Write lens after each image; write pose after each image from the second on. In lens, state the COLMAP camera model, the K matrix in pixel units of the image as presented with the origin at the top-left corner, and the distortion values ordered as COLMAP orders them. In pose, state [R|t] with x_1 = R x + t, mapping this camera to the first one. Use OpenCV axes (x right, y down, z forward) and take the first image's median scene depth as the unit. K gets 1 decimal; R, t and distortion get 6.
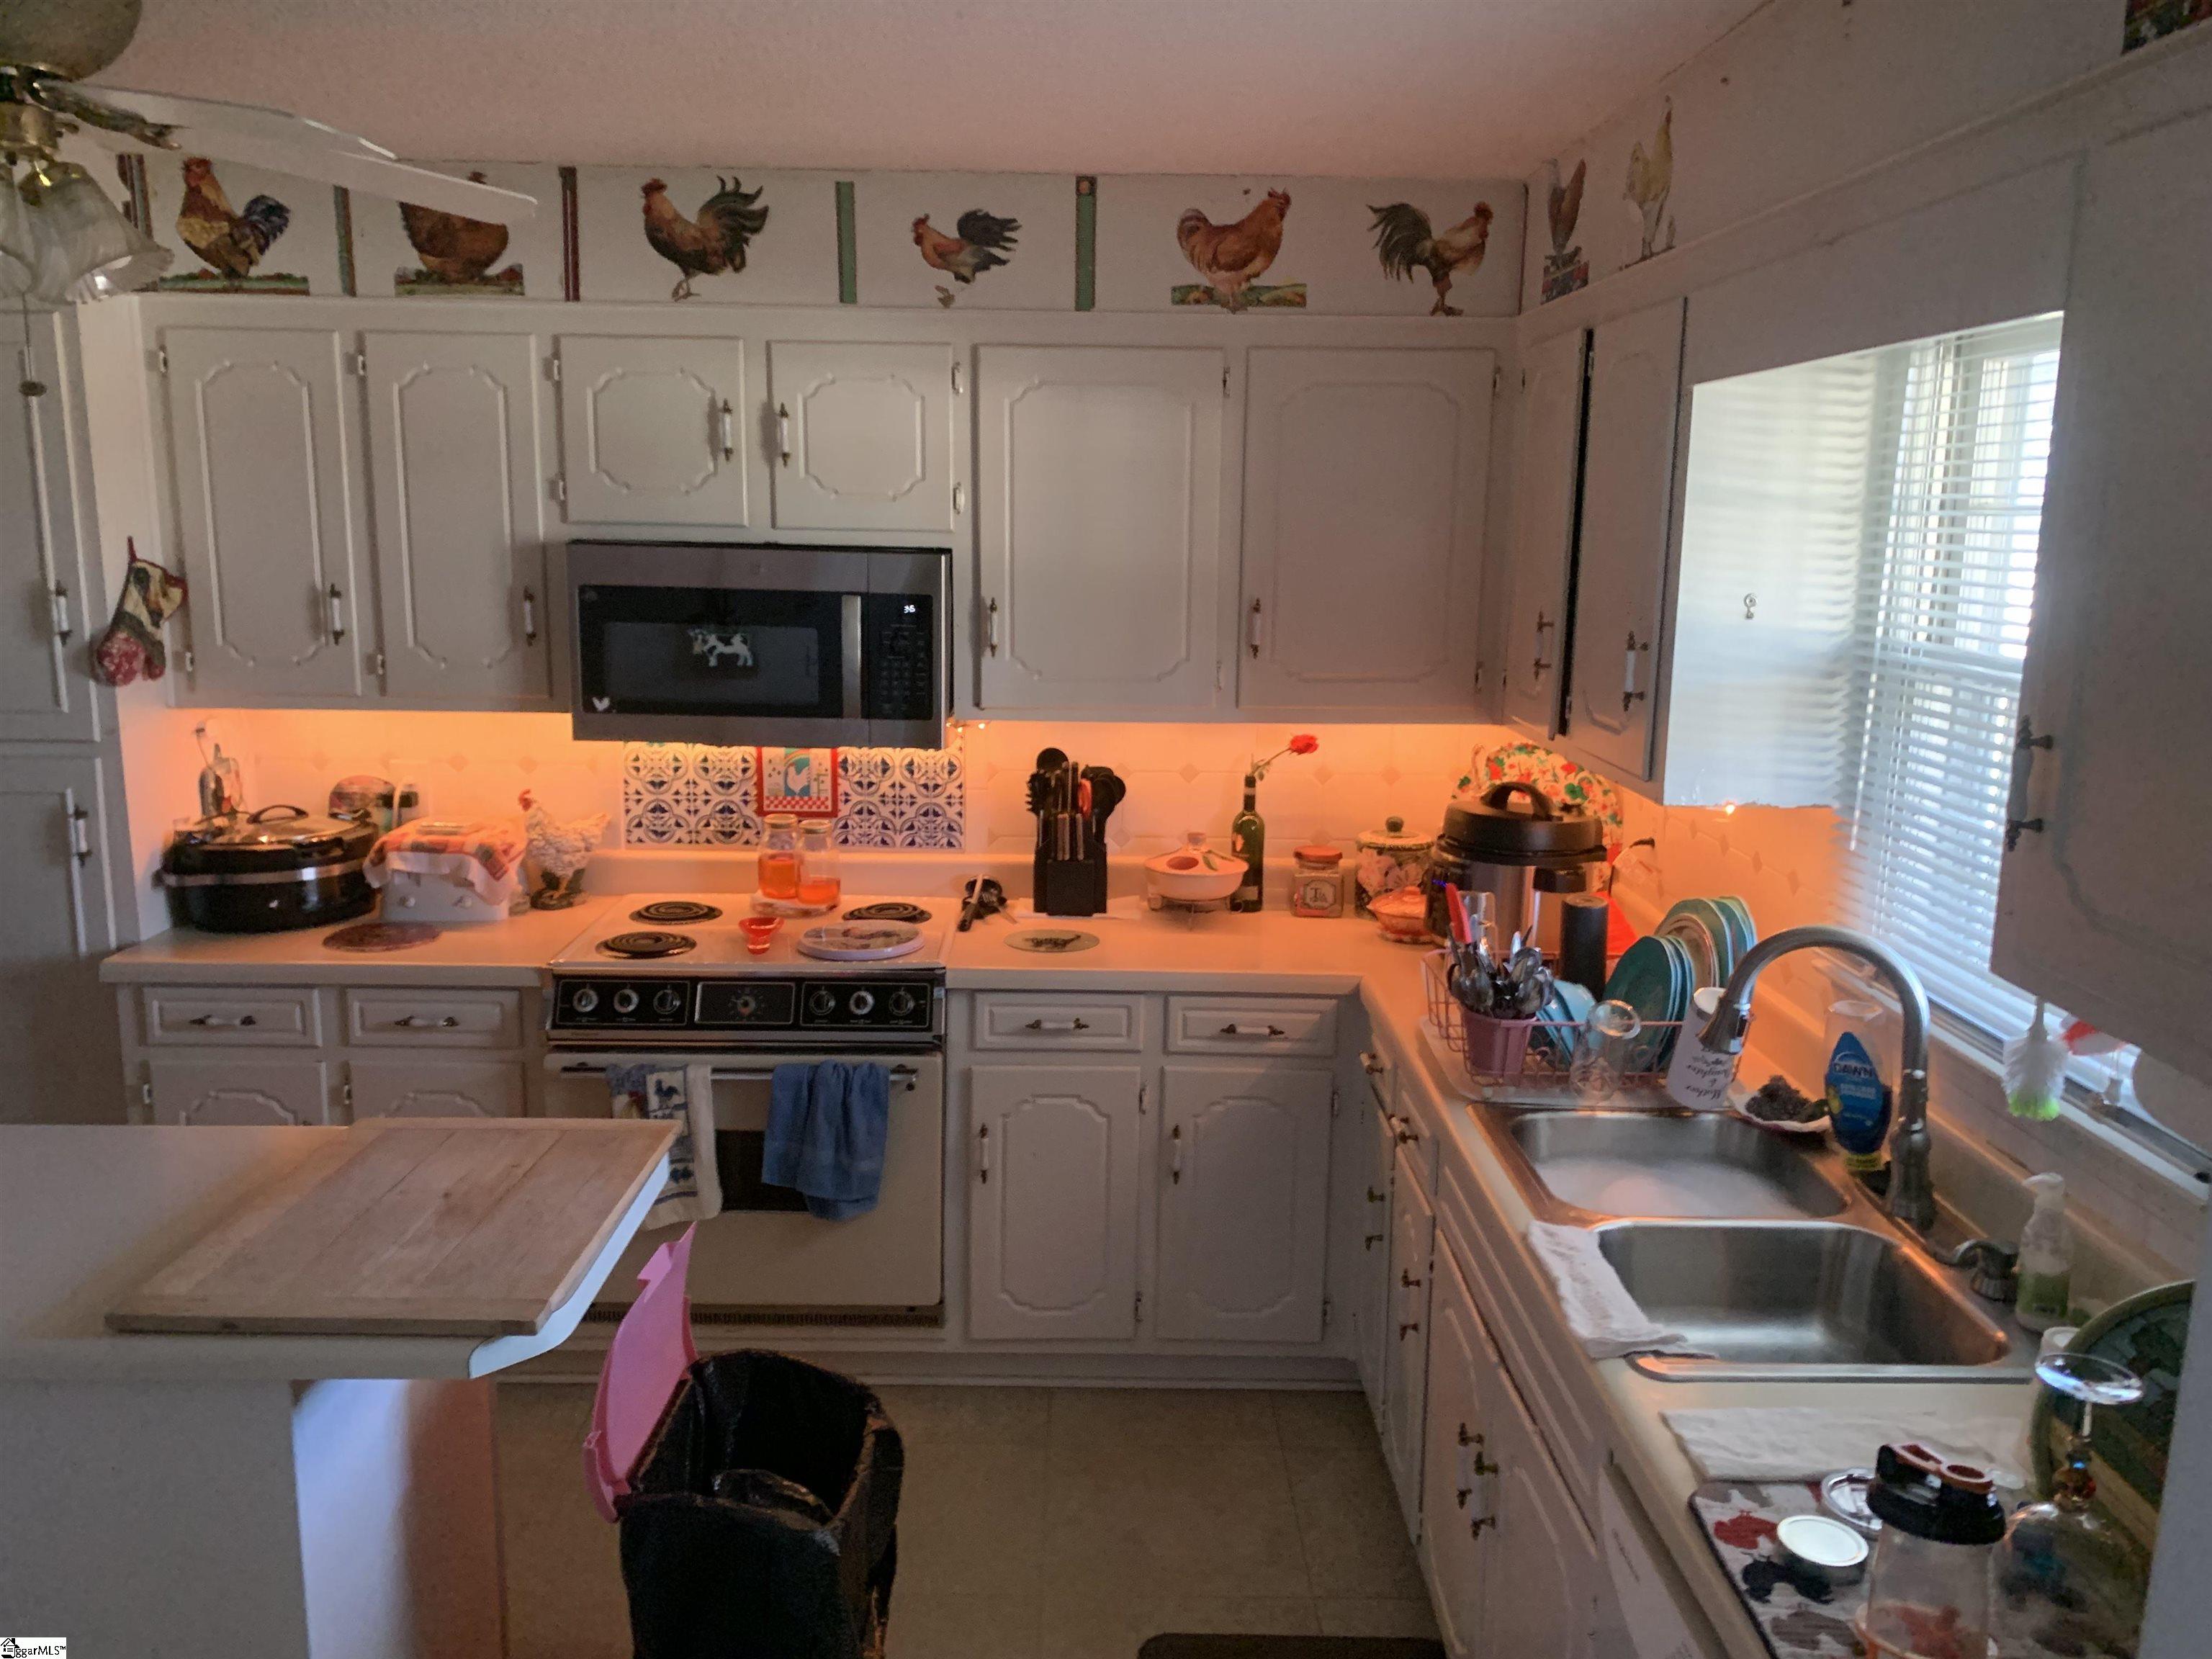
lens RADIAL K [[1682.2, 0, 1104.0], [0, 1682.2, 832.4], [0, 0, 1]] dist [0.028364, -0.041530]
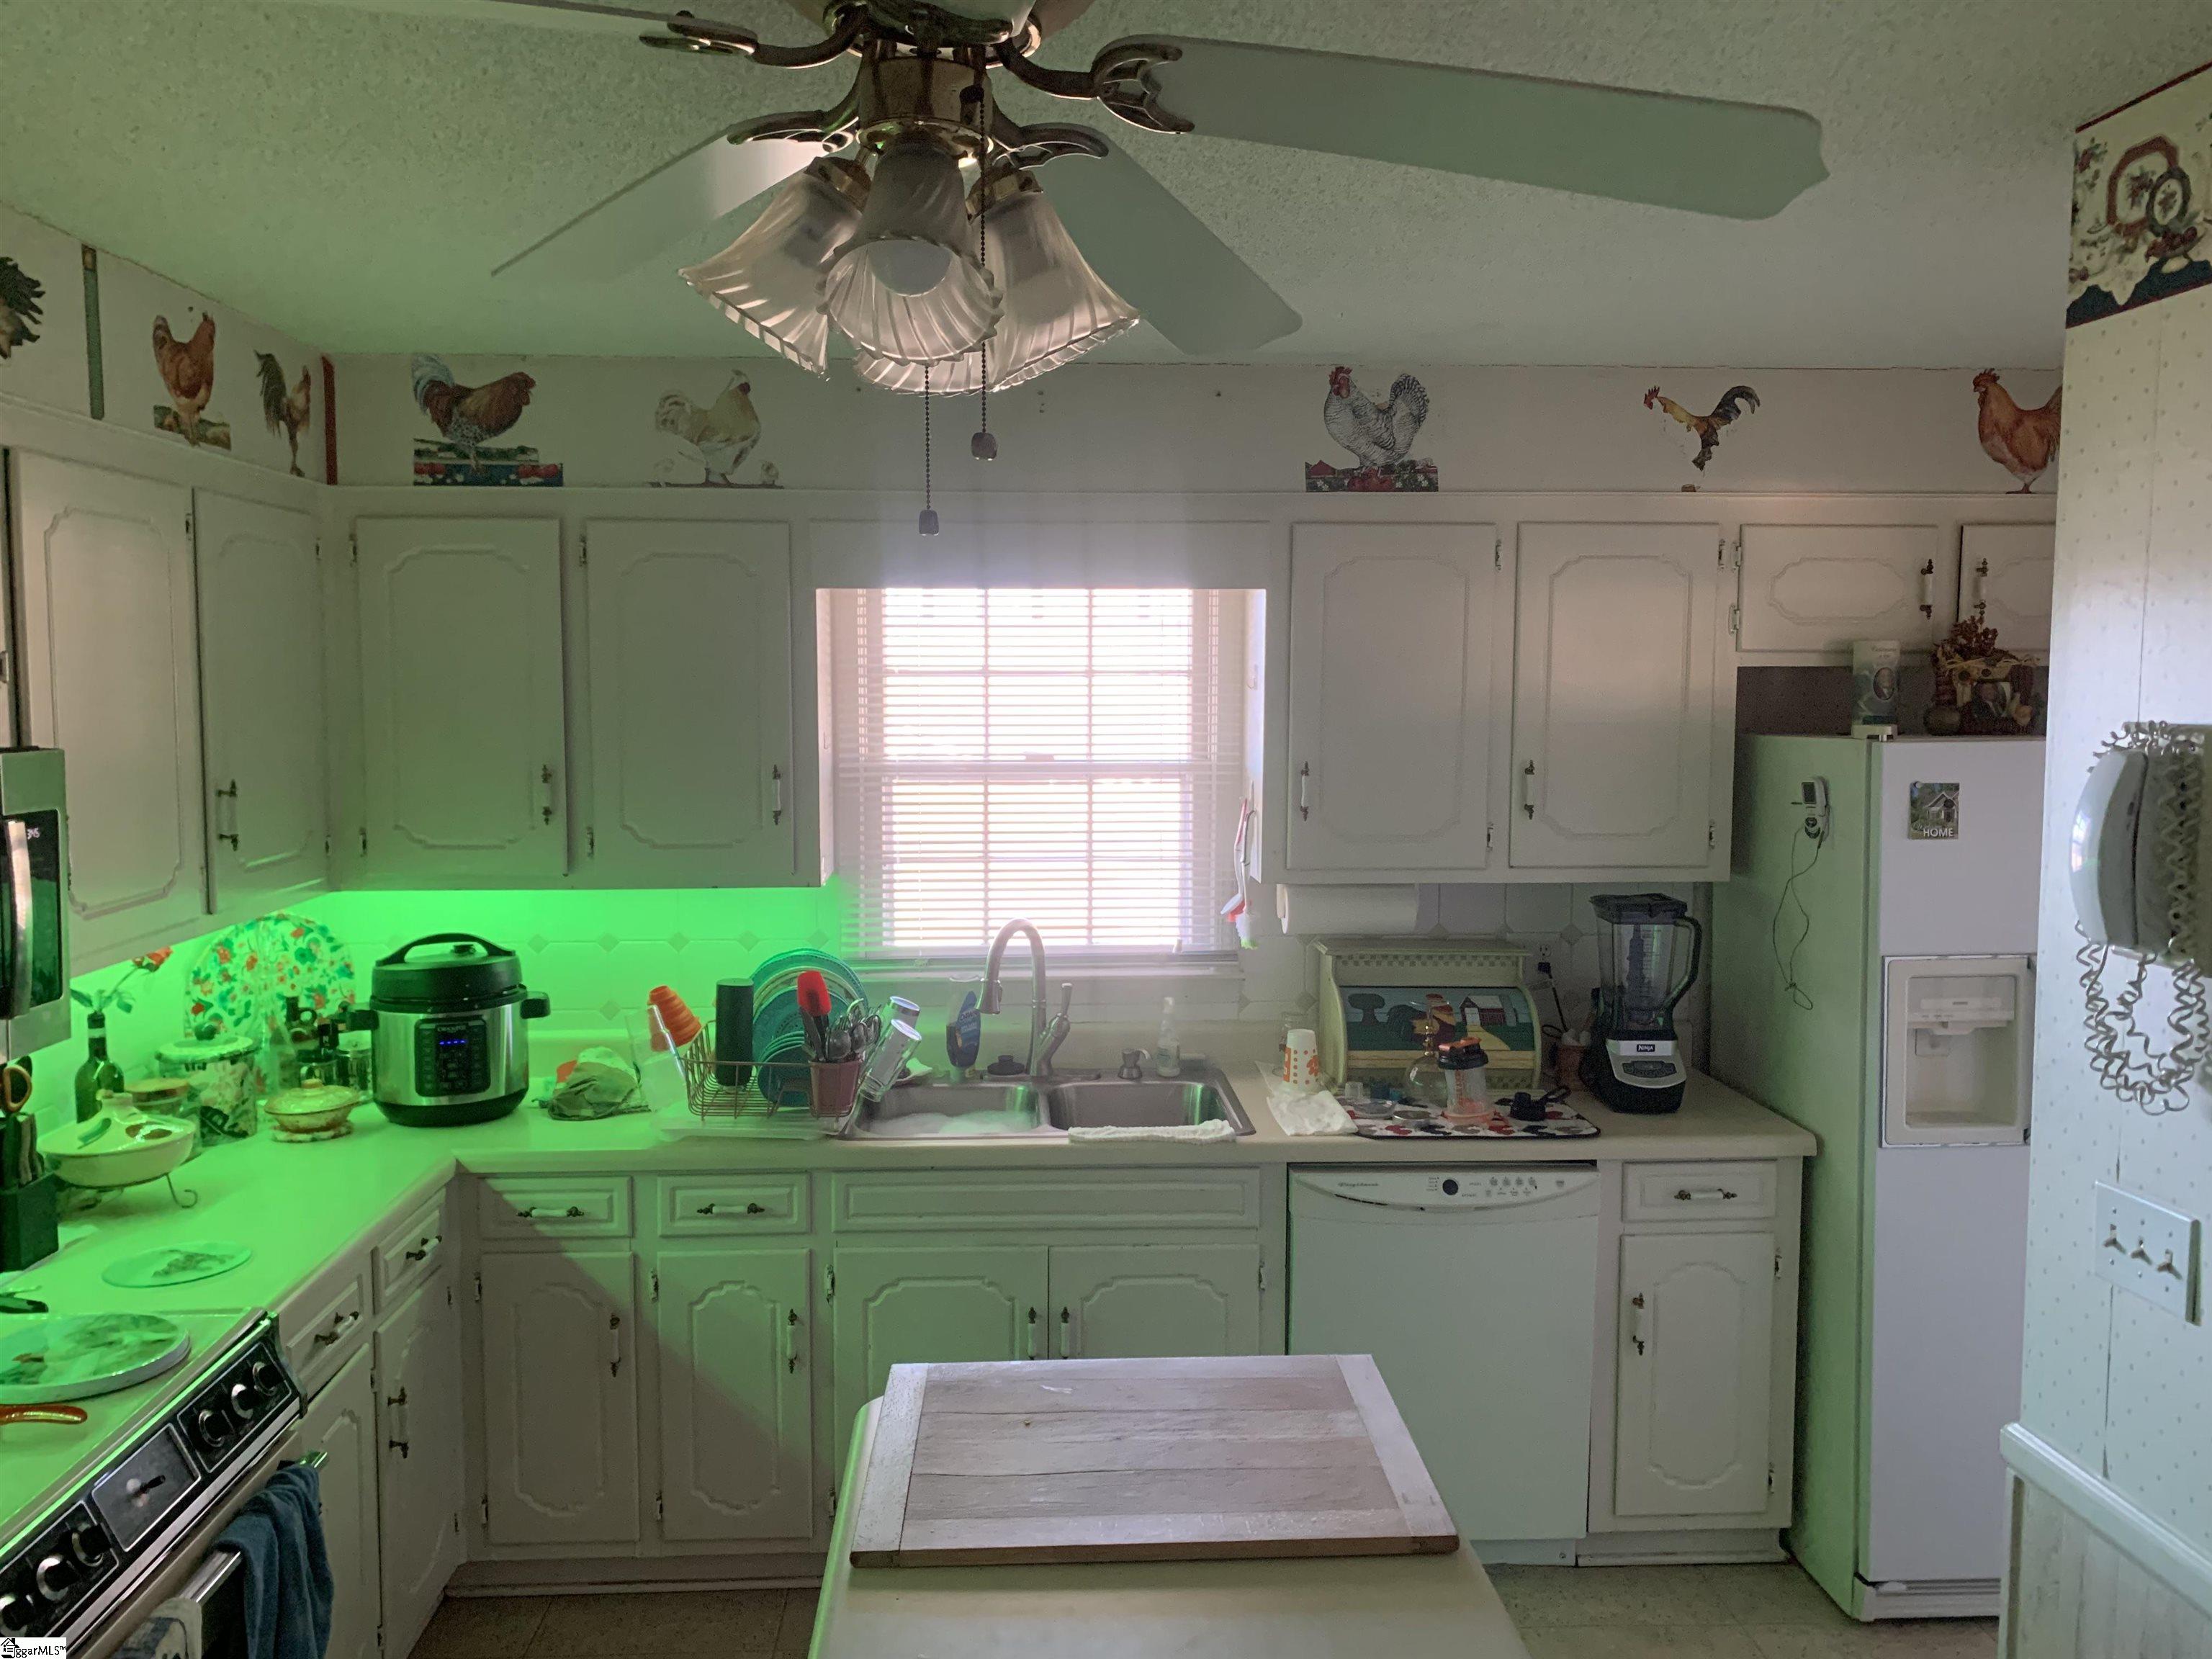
lens RADIAL K [[1682.2, 0, 1102.4], [0, 1682.2, 820.3], [0, 0, 1]] dist [0.028364, -0.041530]
pose [[-0.044411, -0.098988, 0.994097, -0.796258], [0.187251, 0.976618, 0.105613, -0.131757], [-0.981308, 0.190836, -0.024837, 0.615266]]
